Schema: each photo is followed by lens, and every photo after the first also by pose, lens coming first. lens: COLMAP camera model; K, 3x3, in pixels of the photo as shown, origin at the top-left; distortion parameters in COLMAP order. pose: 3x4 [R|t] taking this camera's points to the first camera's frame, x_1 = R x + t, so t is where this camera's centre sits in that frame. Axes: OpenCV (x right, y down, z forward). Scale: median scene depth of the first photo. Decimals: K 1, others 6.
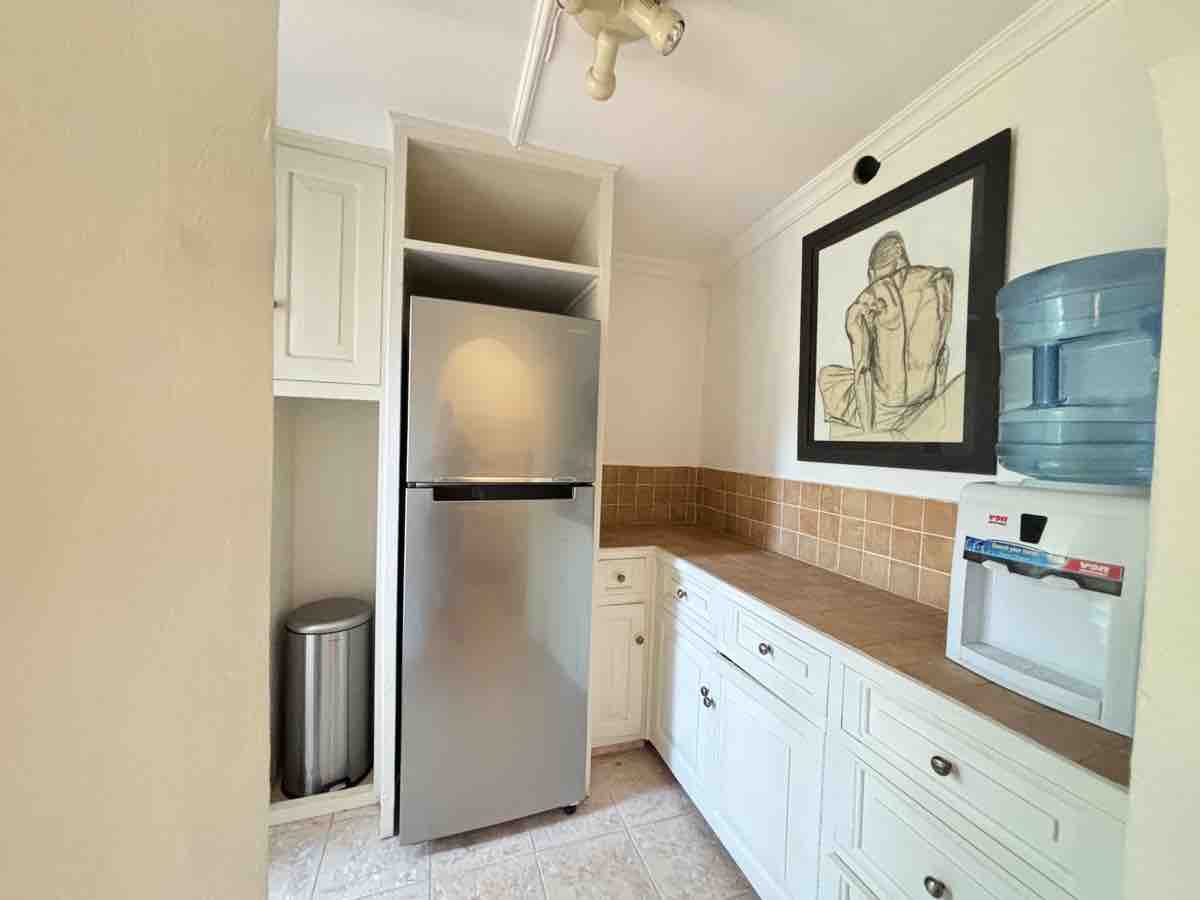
lens RADIAL K [[490.3, 0, 599.1], [0, 490.3, 456.6], [0, 0, 1]] dist [0.013298, -0.000188]
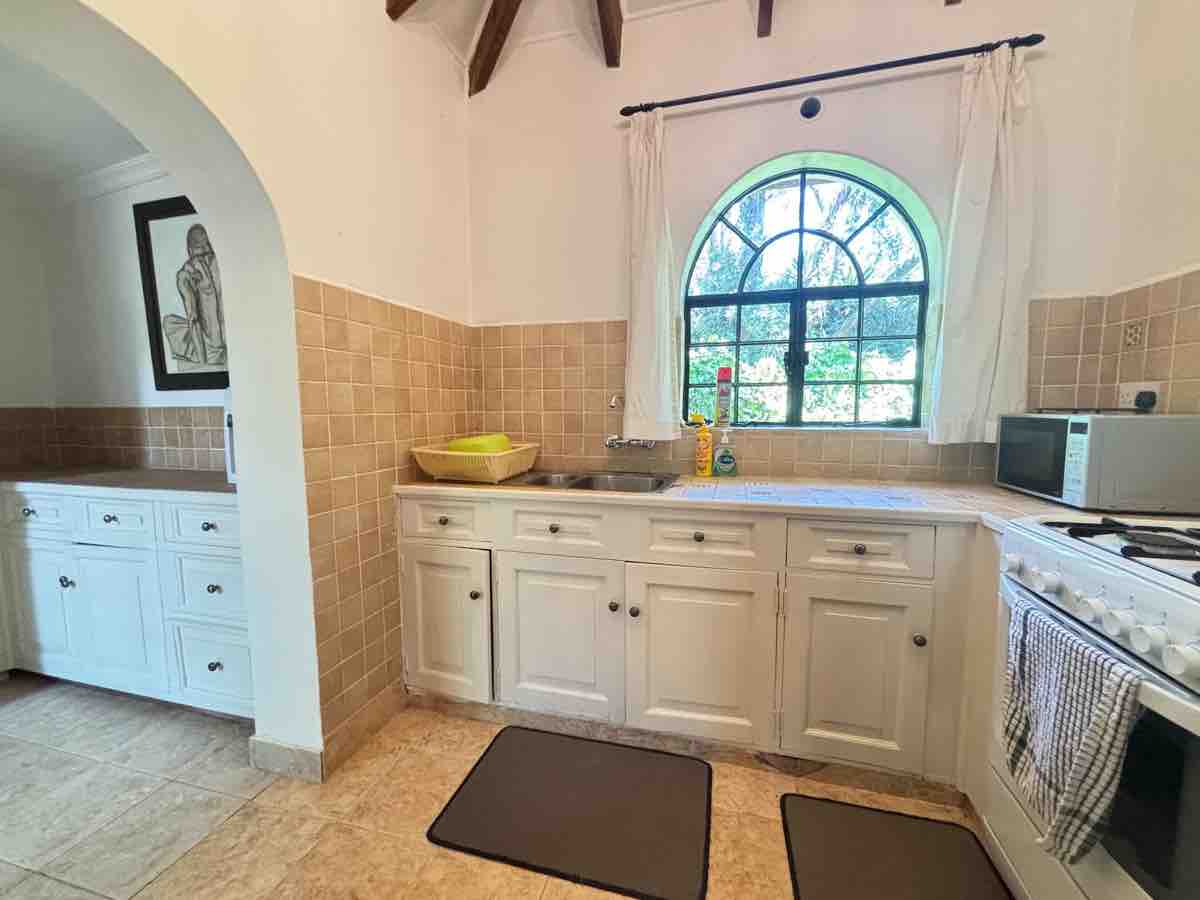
lens RADIAL K [[490.3, 0, 599.1], [0, 490.3, 456.6], [0, 0, 1]] dist [0.013298, -0.000188]
pose [[0.579799, -0.113085, 0.806873, 0.024913], [0.058049, 0.993538, 0.097534, 0.130313], [-0.812689, -0.009712, 0.582617, -0.720687]]
